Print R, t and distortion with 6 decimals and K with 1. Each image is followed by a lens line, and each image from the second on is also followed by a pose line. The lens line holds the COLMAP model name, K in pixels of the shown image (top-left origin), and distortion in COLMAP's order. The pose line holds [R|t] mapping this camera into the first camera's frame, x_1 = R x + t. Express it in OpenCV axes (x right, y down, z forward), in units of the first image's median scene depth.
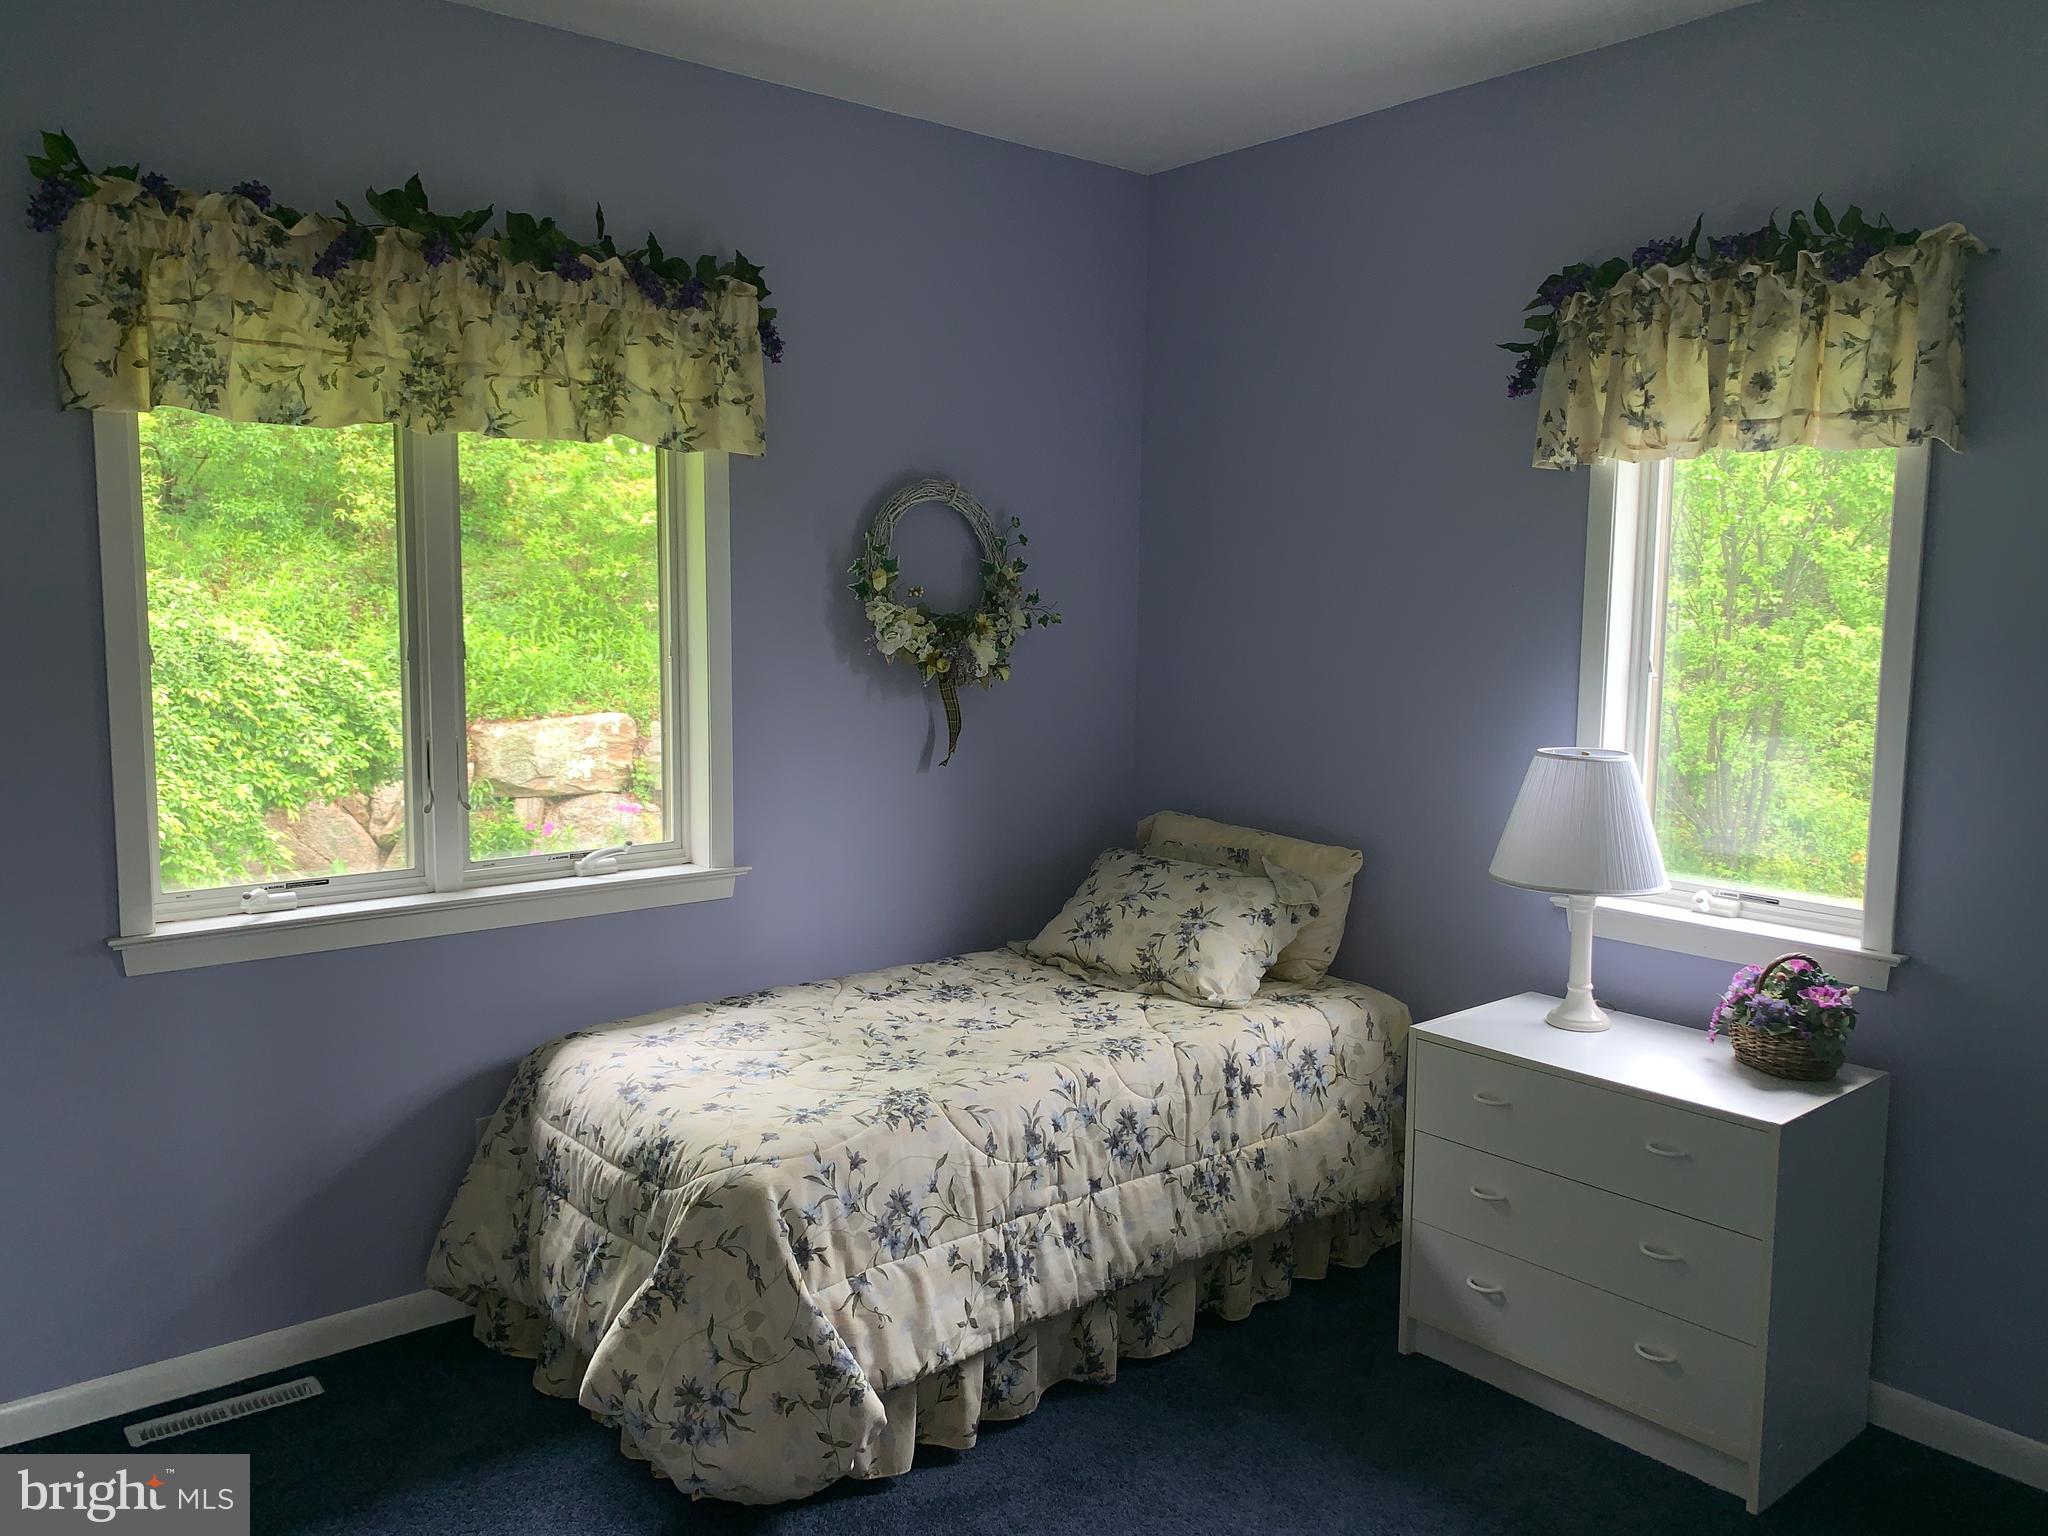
lens RADIAL K [[1506.4, 0, 1024.0], [0, 1506.4, 768.0], [0, 0, 1]] dist [0.003963, -0.001366]
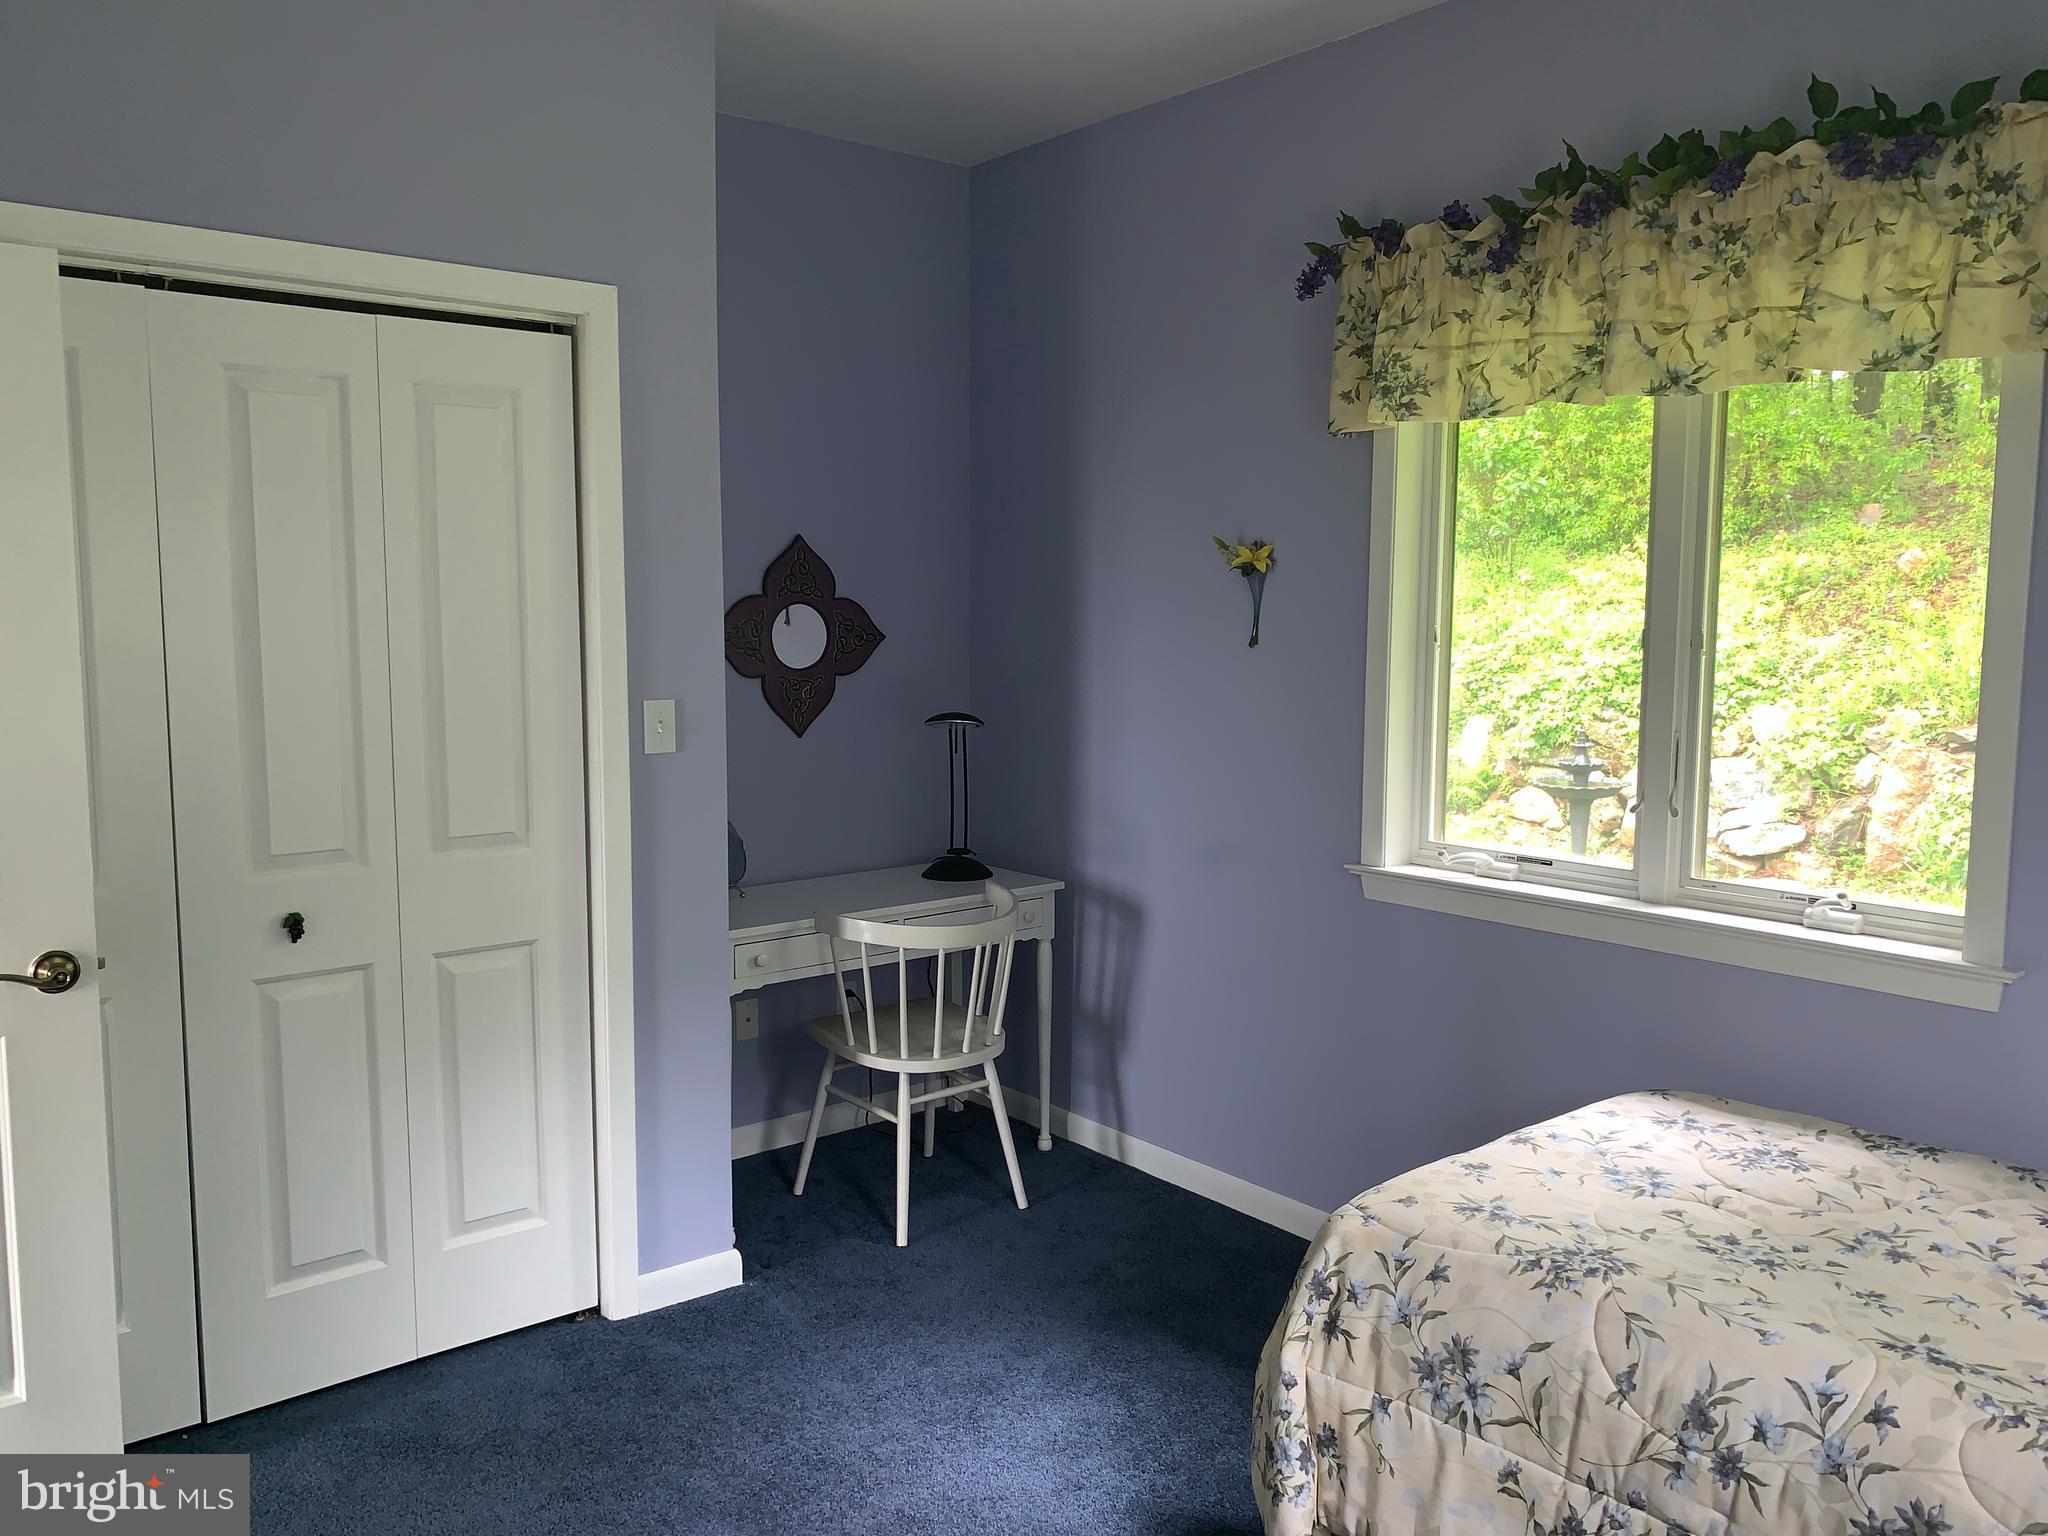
lens RADIAL K [[1579.4, 0, 1024.0], [0, 1579.4, 768.0], [0, 0, 1]] dist [-0.004828, 0.013671]
pose [[0.002560, 0.096337, -0.995346, 0.617089], [-0.113206, 0.988978, 0.095429, -0.051277], [0.993568, 0.112435, 0.013438, 0.662976]]
